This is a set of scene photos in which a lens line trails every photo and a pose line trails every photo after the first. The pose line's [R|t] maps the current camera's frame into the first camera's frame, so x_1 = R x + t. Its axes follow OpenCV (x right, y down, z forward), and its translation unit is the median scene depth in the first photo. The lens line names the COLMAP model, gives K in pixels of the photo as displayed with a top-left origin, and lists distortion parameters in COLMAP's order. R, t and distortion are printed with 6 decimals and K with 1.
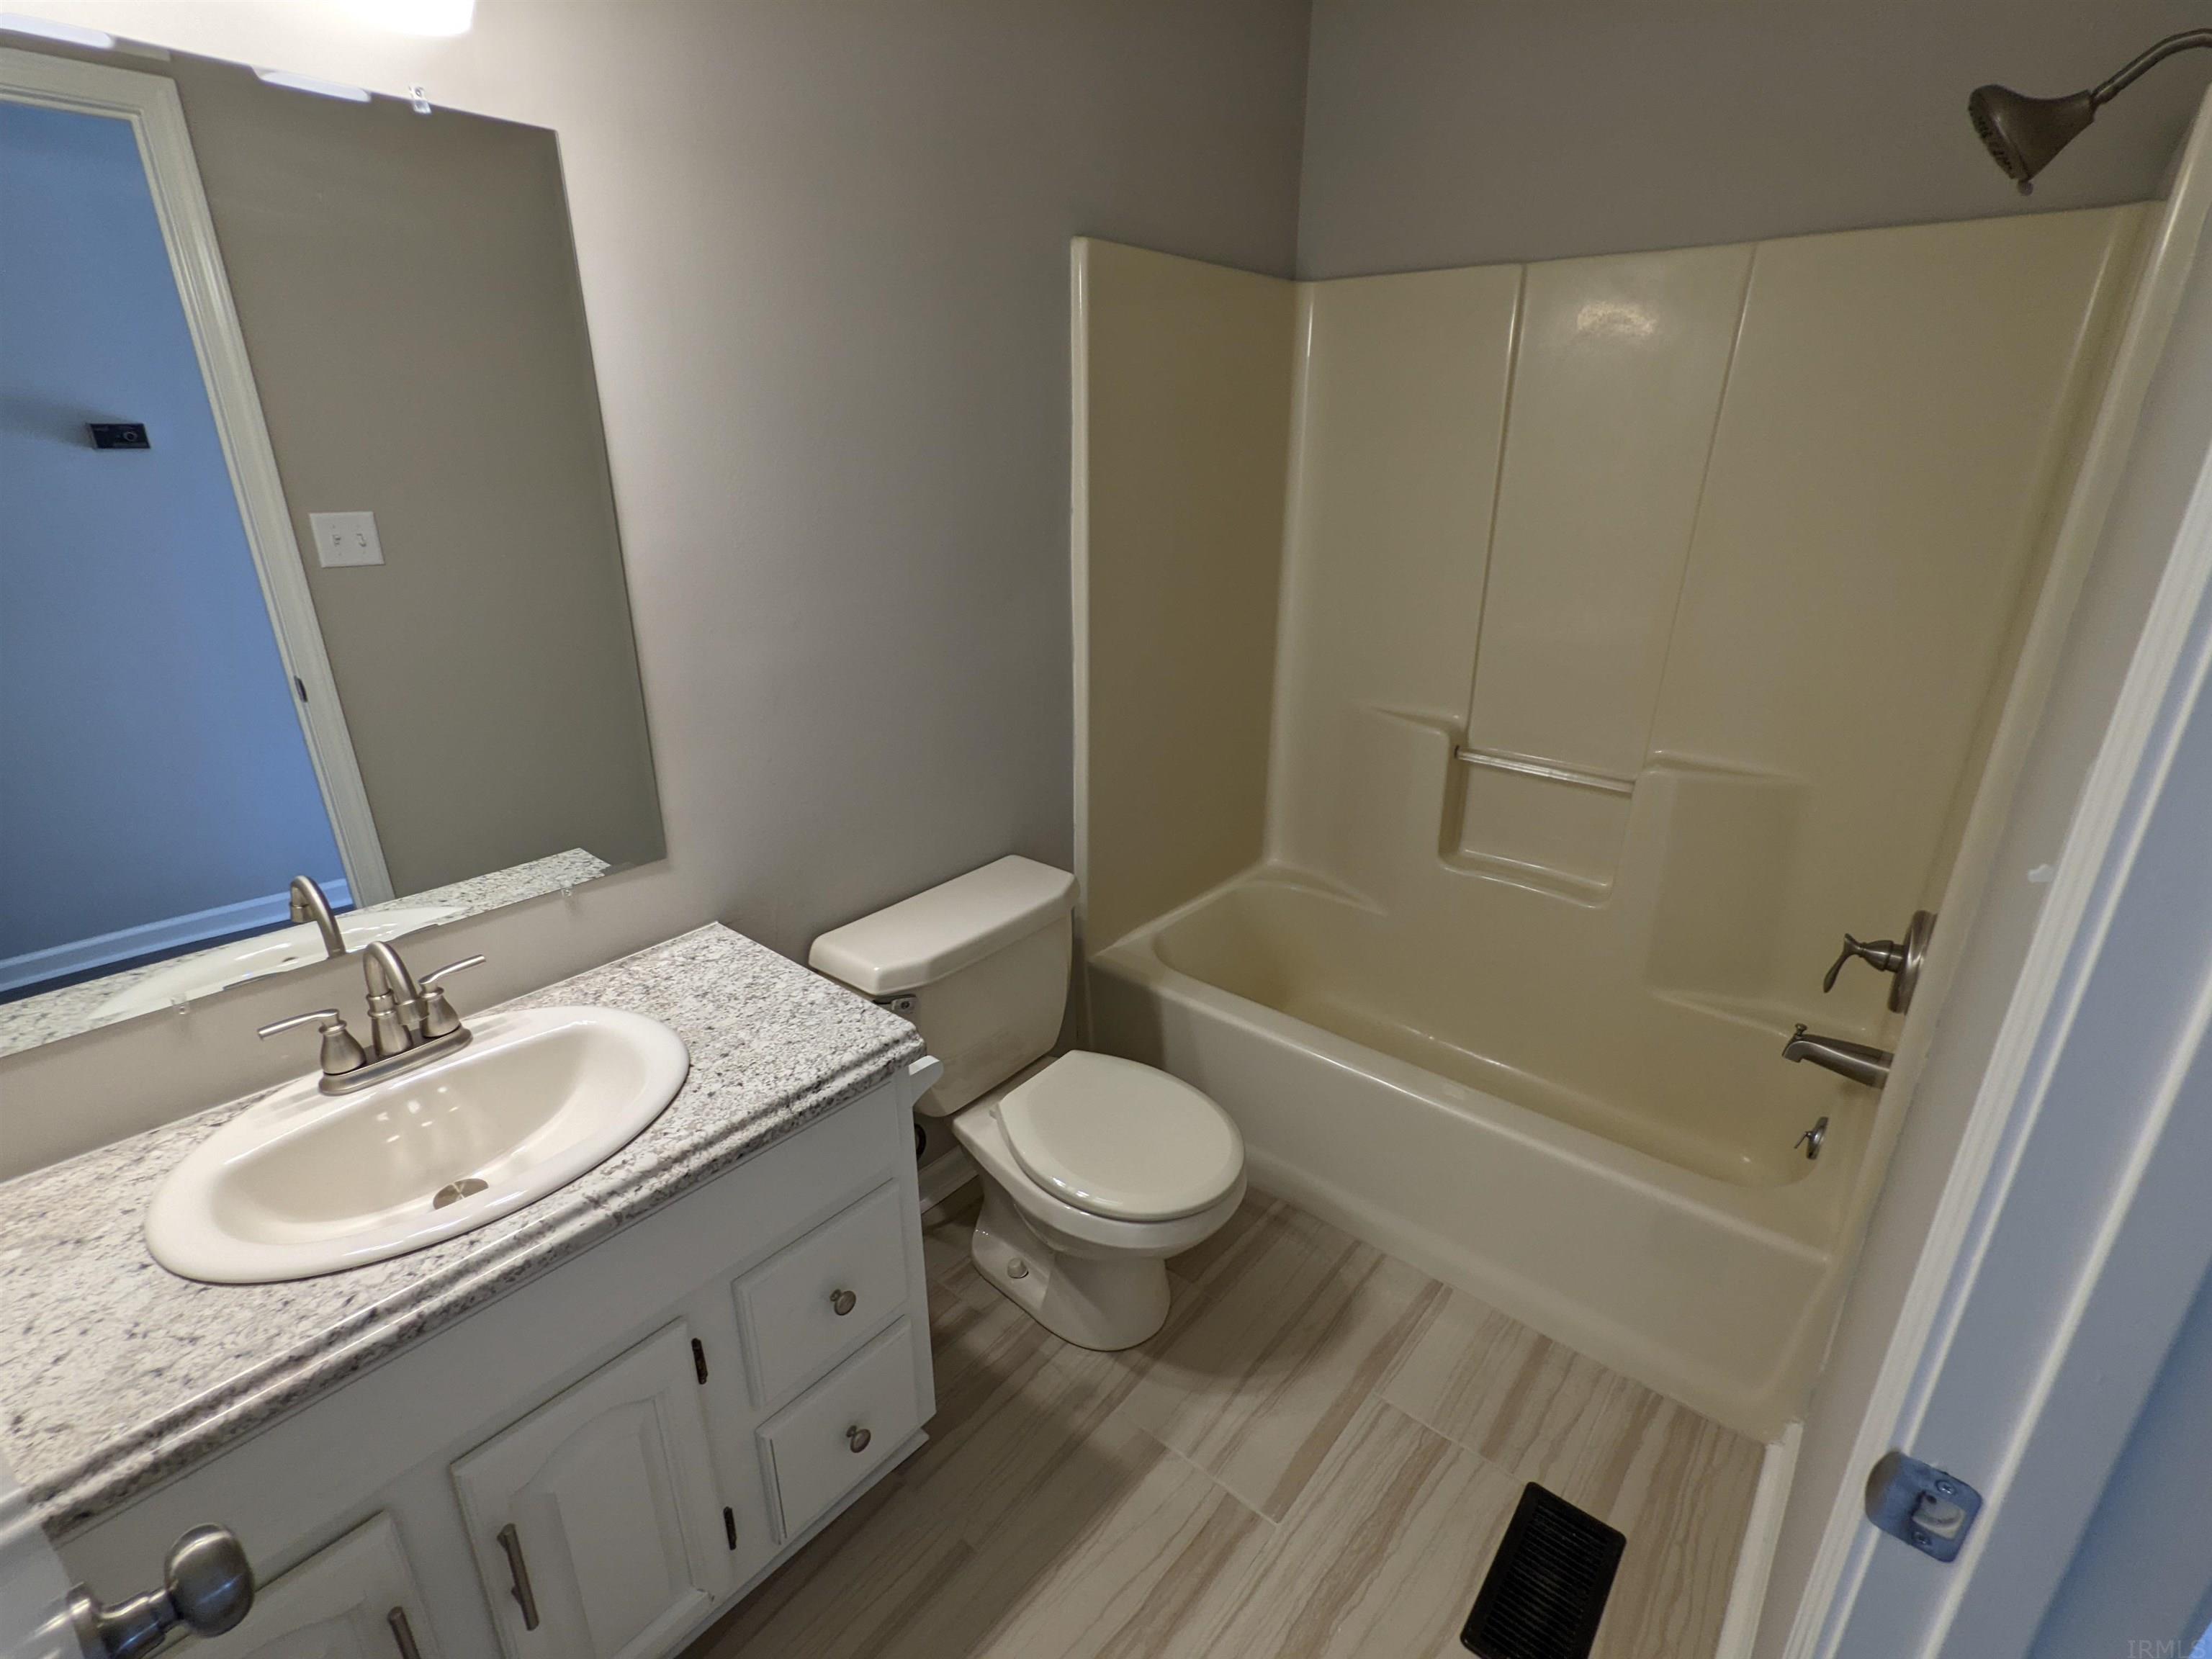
lens RADIAL K [[1049.0, 0, 1105.8], [0, 1049.0, 835.5], [0, 0, 1]] dist [0.000374, 0.000845]
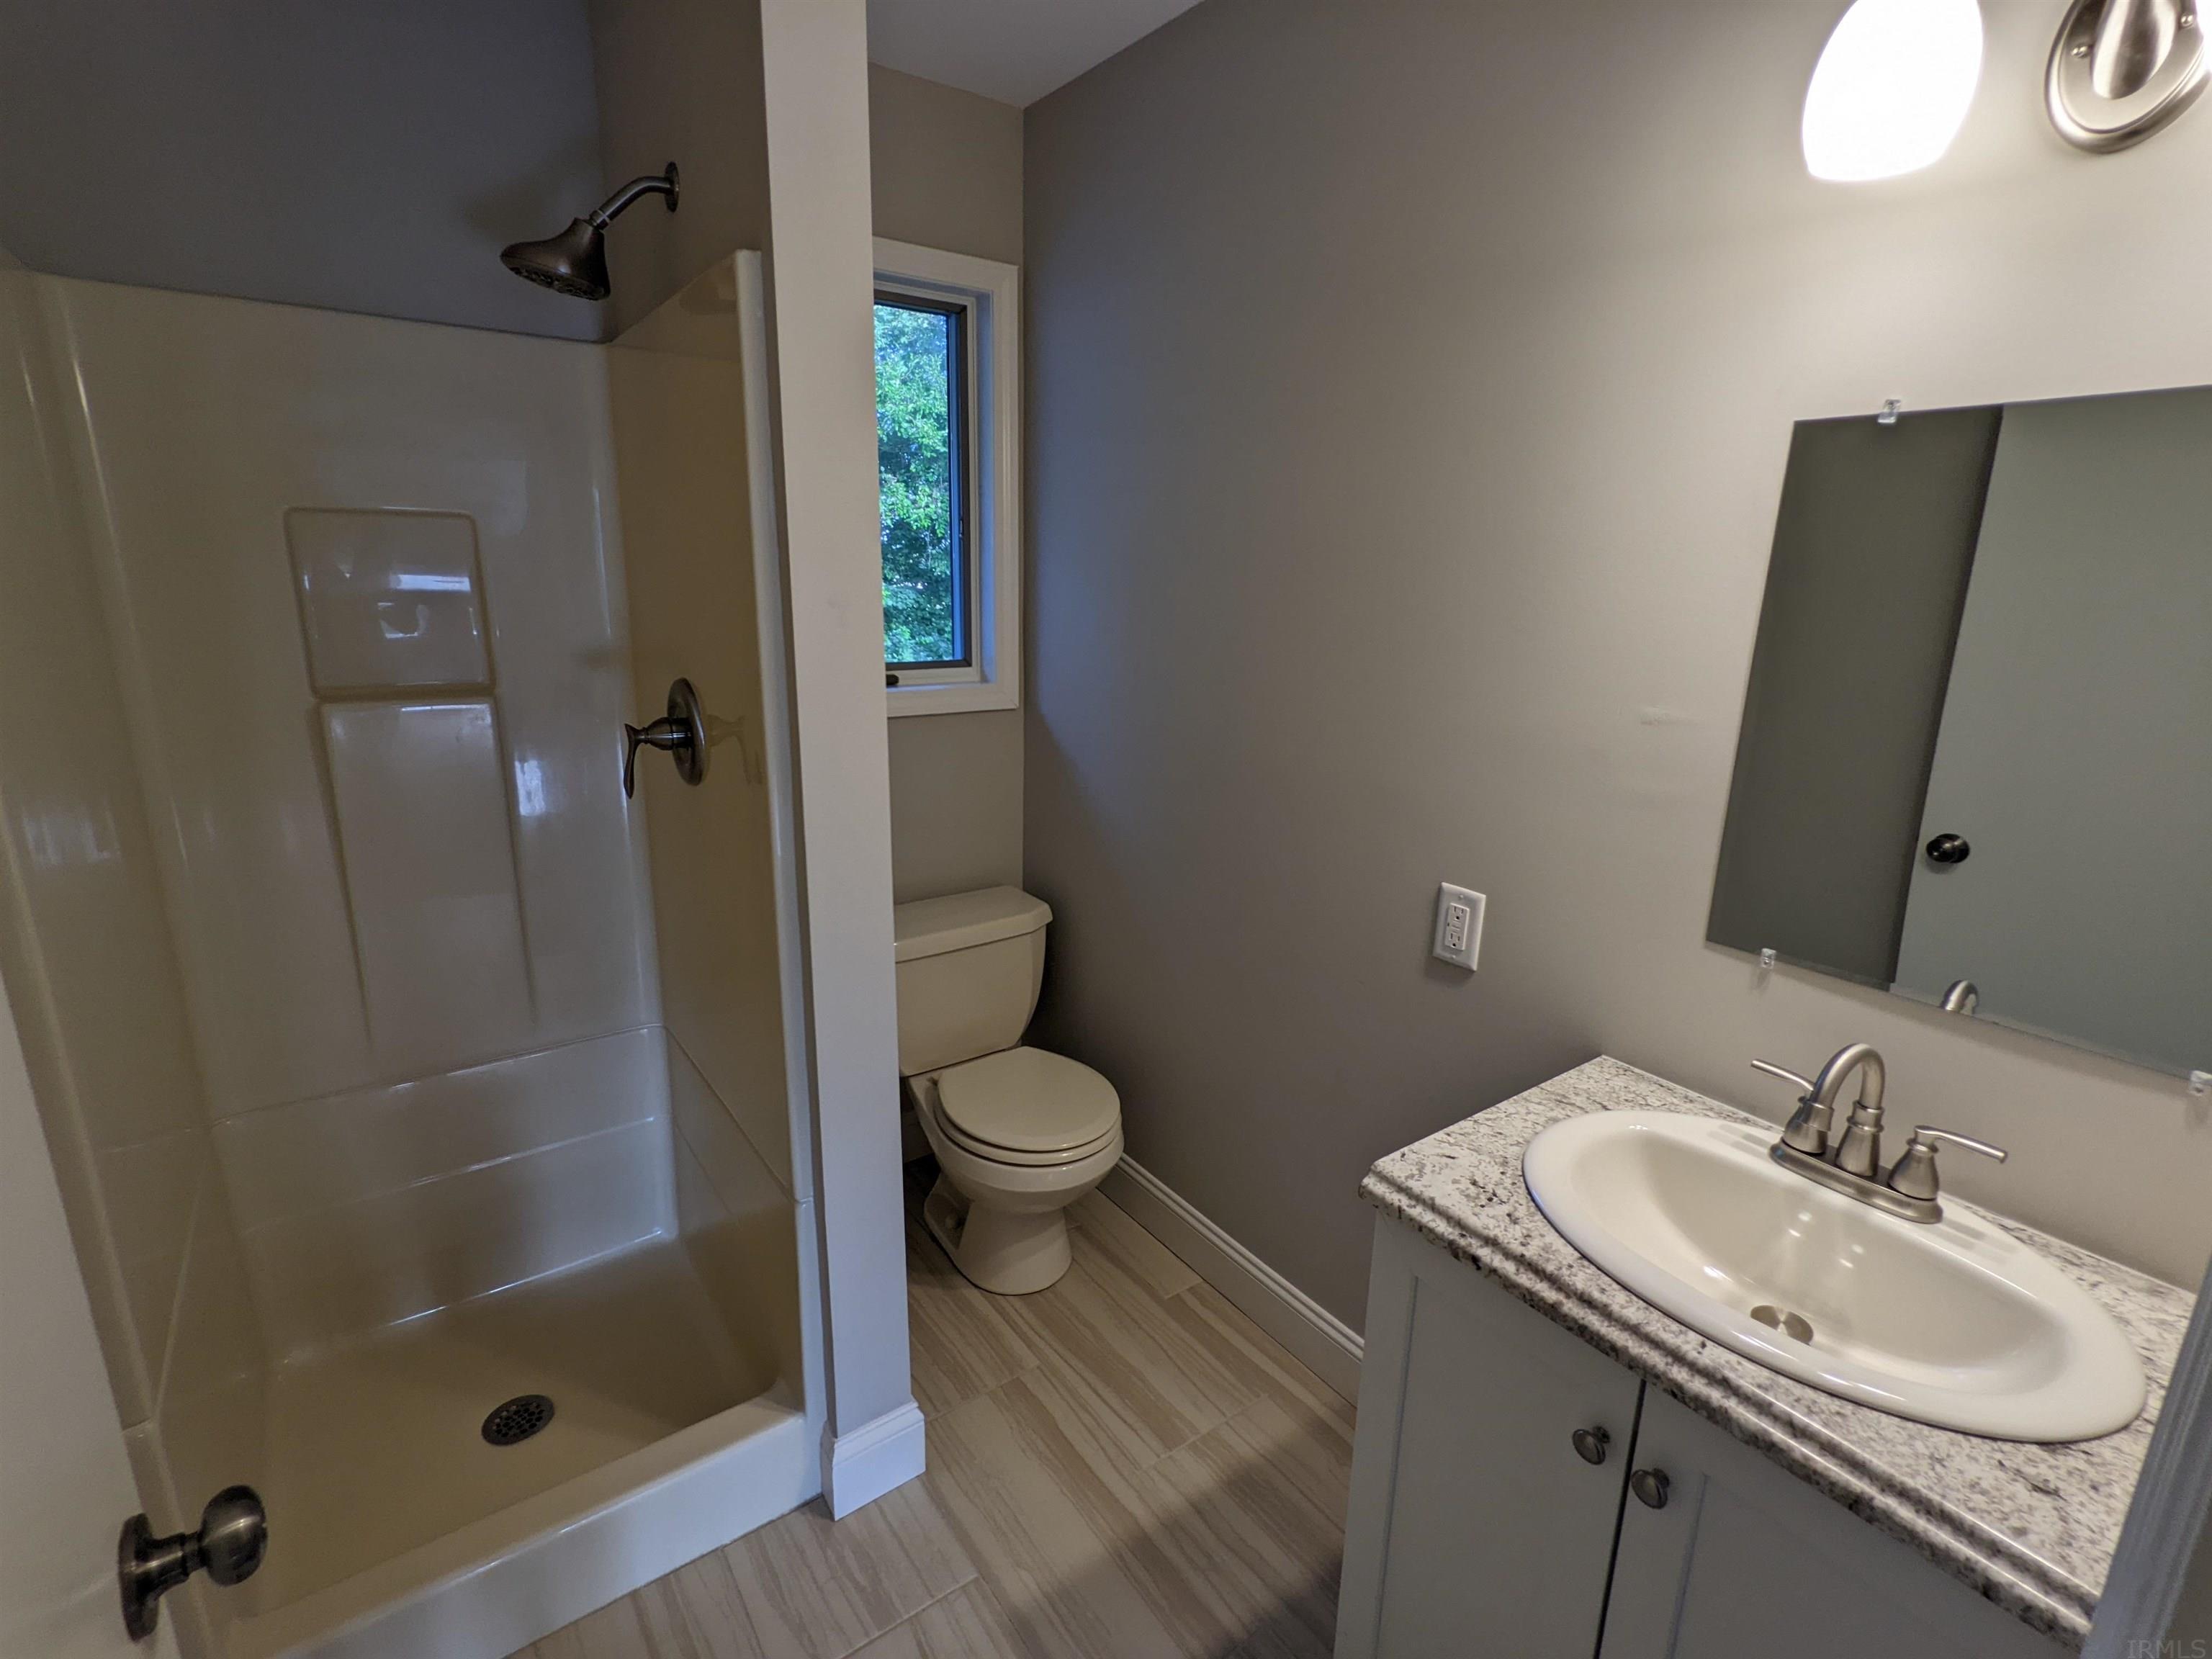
lens RADIAL K [[1049.0, 0, 1103.2], [0, 1049.0, 830.2], [0, 0, 1]] dist [0.000374, 0.000845]
pose [[-0.236765, 0.227528, -0.944549, 0.278106], [-0.357858, 0.883419, 0.302505, -0.100021], [0.903261, 0.409637, -0.127740, 0.410788]]
